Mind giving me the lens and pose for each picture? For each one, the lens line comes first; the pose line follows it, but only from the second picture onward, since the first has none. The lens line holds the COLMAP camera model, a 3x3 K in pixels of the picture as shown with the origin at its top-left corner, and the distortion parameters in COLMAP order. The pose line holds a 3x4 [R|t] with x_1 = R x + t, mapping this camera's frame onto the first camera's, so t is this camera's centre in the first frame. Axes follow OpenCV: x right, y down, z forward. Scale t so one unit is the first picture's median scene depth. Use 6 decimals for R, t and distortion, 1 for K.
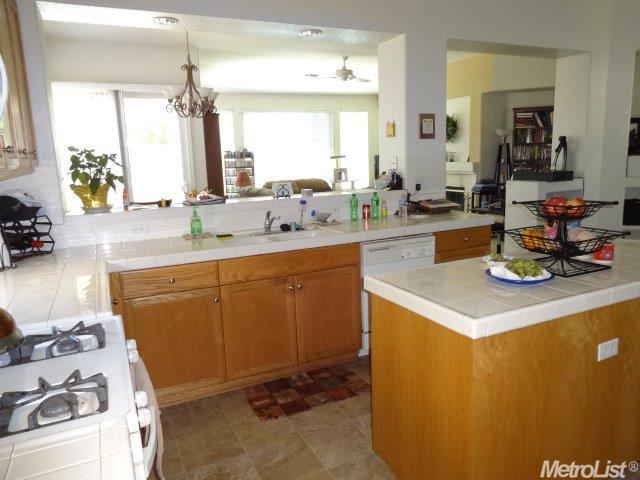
lens RADIAL K [[480.2, 0, 320.0], [0, 480.2, 240.0], [0, 0, 1]] dist [0.002175, 0.012131]
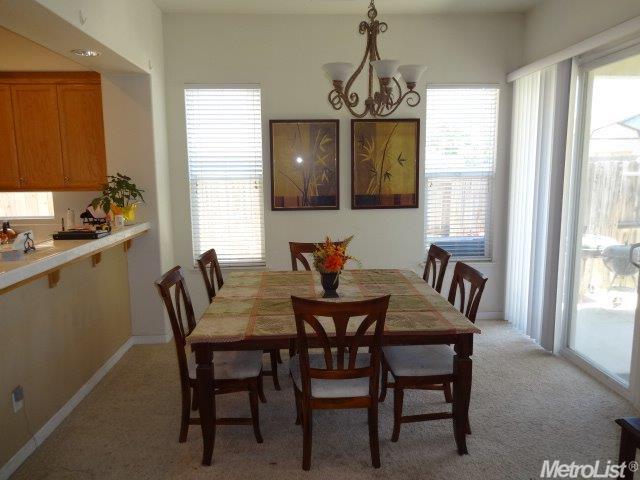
lens RADIAL K [[471.7, 0, 320.0], [0, 471.7, 240.0], [0, 0, 1]] dist [-0.000061, 0.002771]
pose [[-0.390558, 0.174354, -0.903917, 0.292273], [-0.145336, 0.957909, 0.247564, -0.247927], [0.909034, 0.228059, -0.348779, 1.188056]]
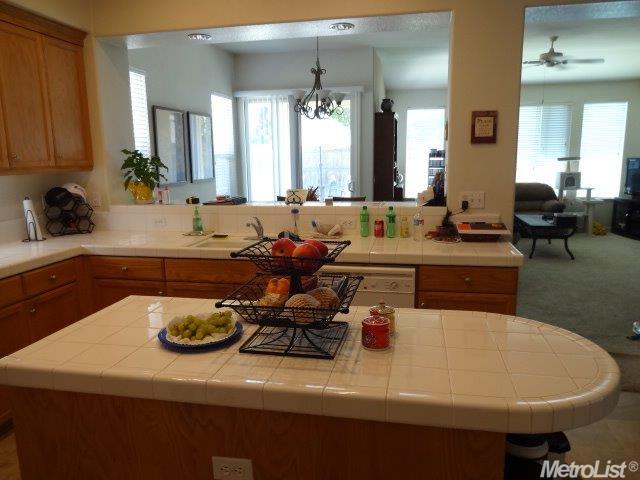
lens RADIAL K [[471.7, 0, 320.0], [0, 471.7, 240.0], [0, 0, 1]] dist [-0.000061, 0.002771]
pose [[0.798653, 0.127262, -0.588181, 0.375929], [-0.118794, 0.991492, 0.053221, -0.052183], [0.589950, 0.027367, 0.806976, 0.189379]]
